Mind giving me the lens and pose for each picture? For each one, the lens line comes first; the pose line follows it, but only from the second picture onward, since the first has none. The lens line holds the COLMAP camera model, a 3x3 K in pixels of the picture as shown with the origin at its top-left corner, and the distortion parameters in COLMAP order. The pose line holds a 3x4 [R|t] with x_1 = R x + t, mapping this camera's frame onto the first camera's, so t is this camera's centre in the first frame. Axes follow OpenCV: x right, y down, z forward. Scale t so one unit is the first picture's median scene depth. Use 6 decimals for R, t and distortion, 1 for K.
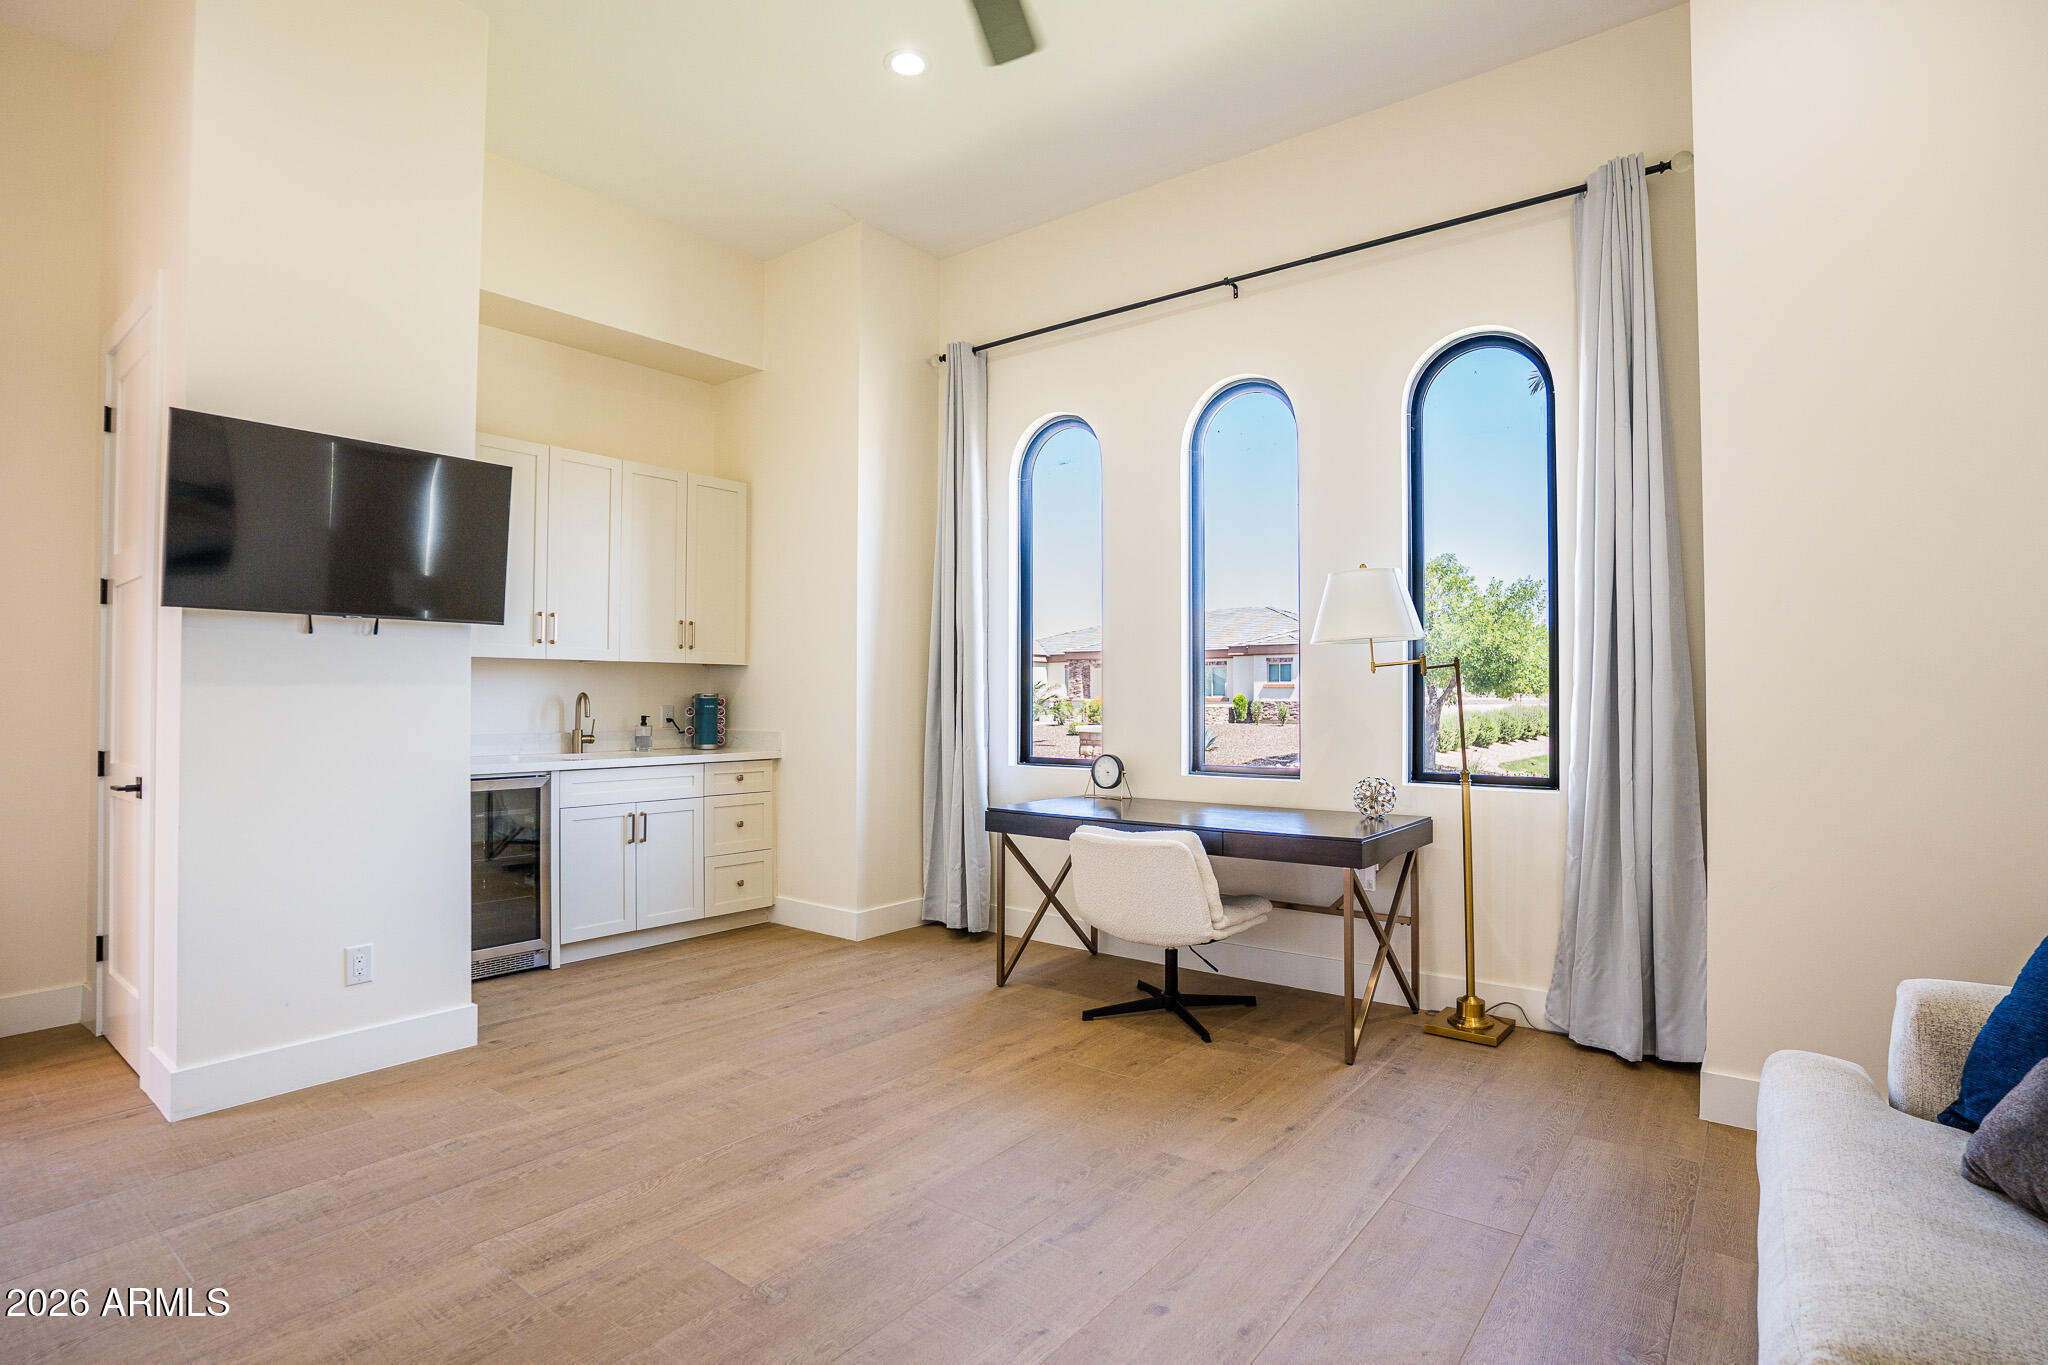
lens RADIAL K [[1005.7, 0, 1018.3], [0, 1005.7, 682.7], [0, 0, 1]] dist [-0.082068, 0.038214]
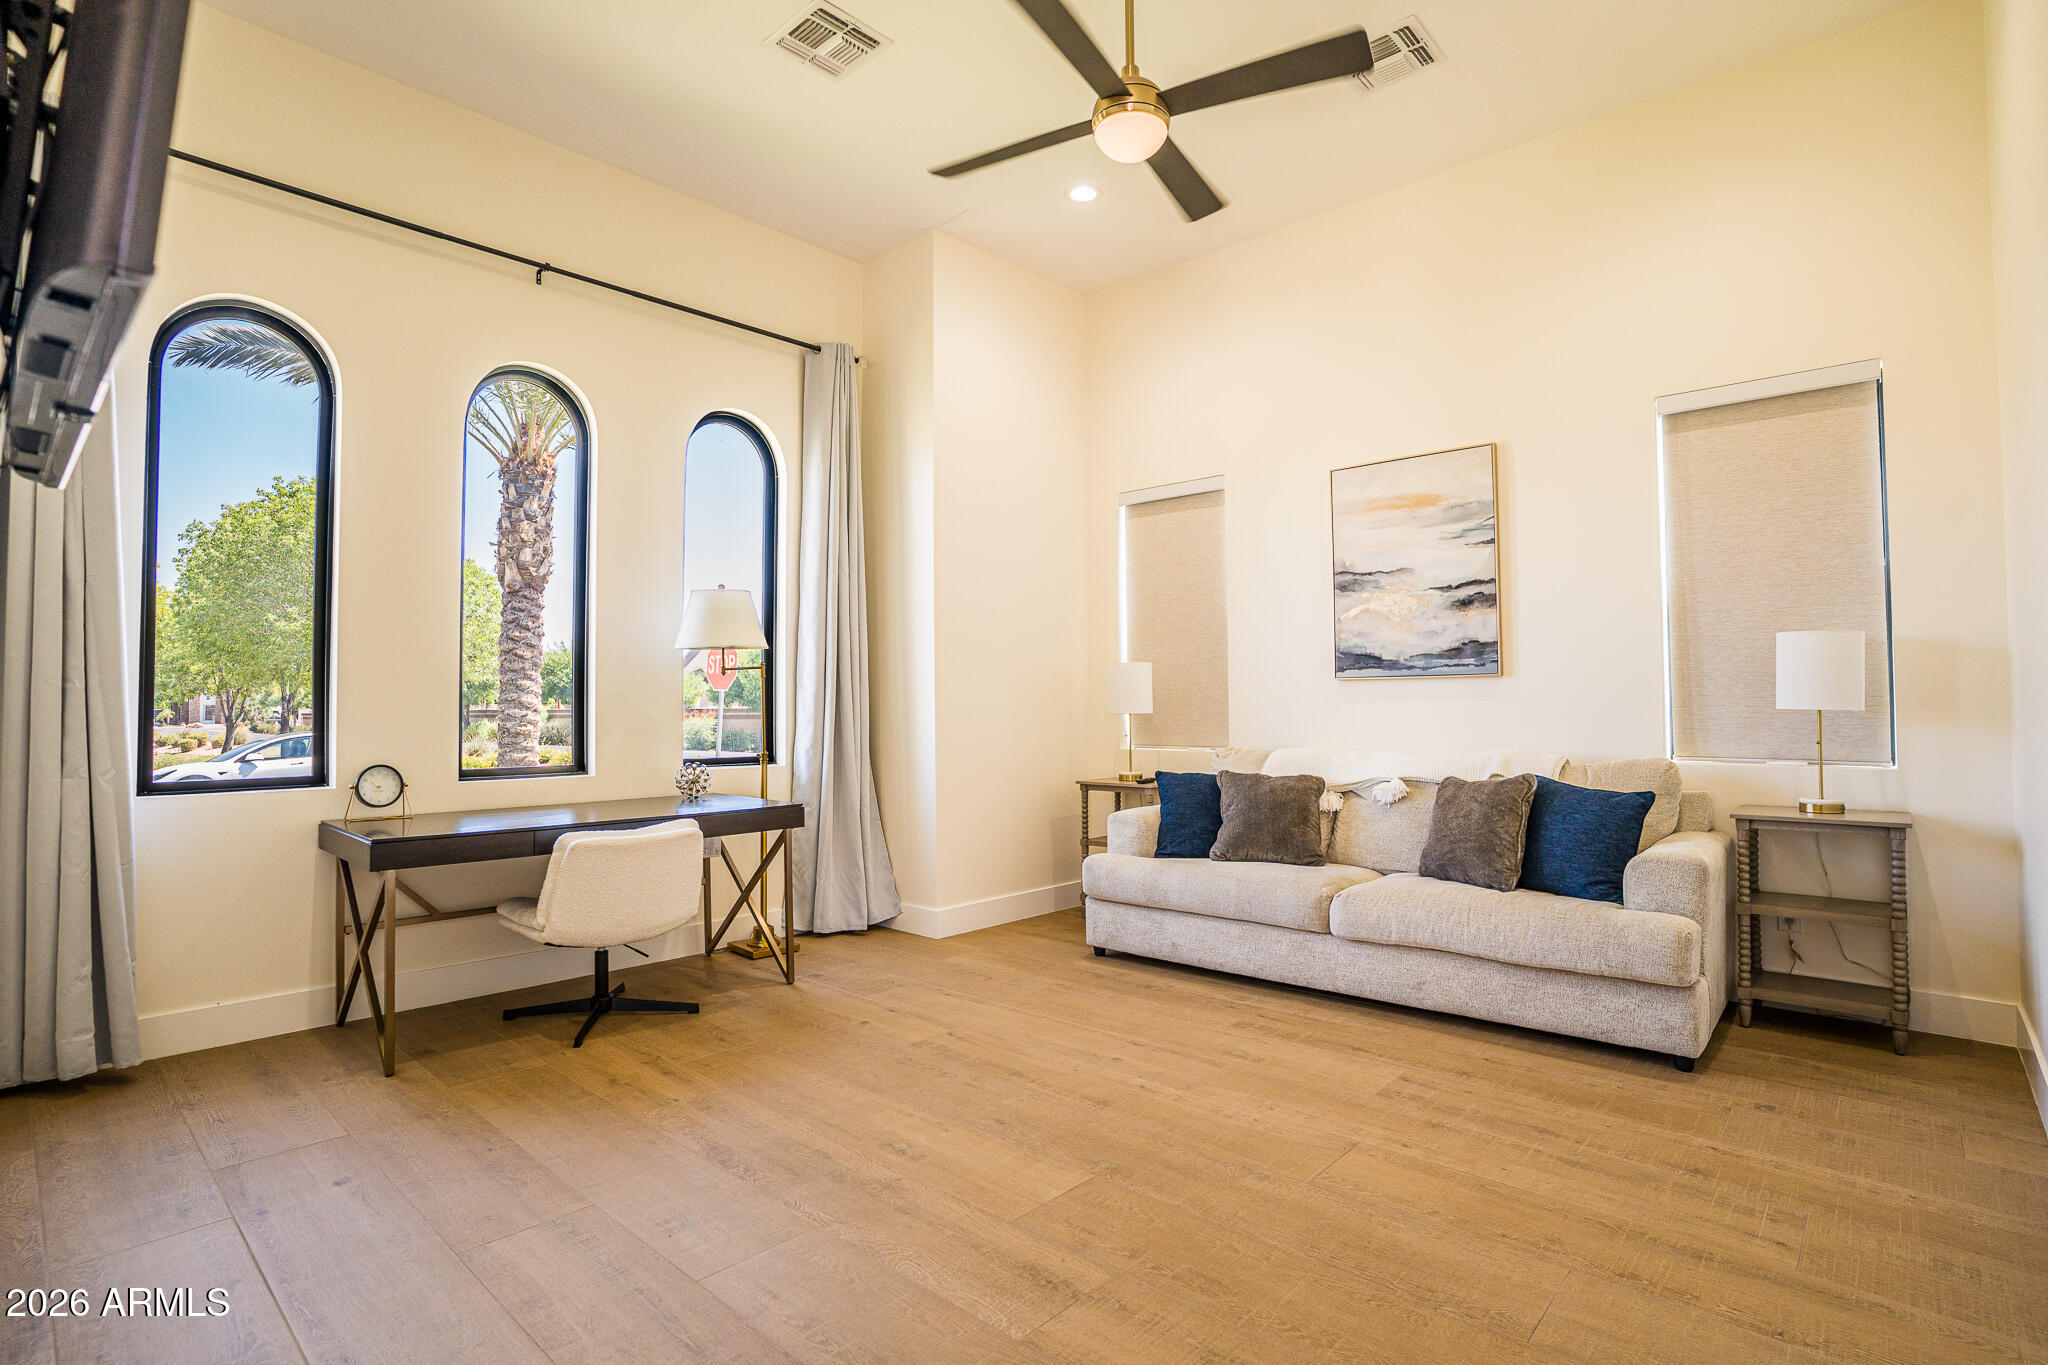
lens RADIAL K [[1005.7, 0, 1018.3], [0, 1005.7, 682.7], [0, 0, 1]] dist [-0.082068, 0.038214]
pose [[0.065997, 0.028770, 0.997405, -0.921858], [-0.013901, 0.999514, -0.027911, 0.031864], [-0.997723, -0.012023, 0.066365, 0.625791]]
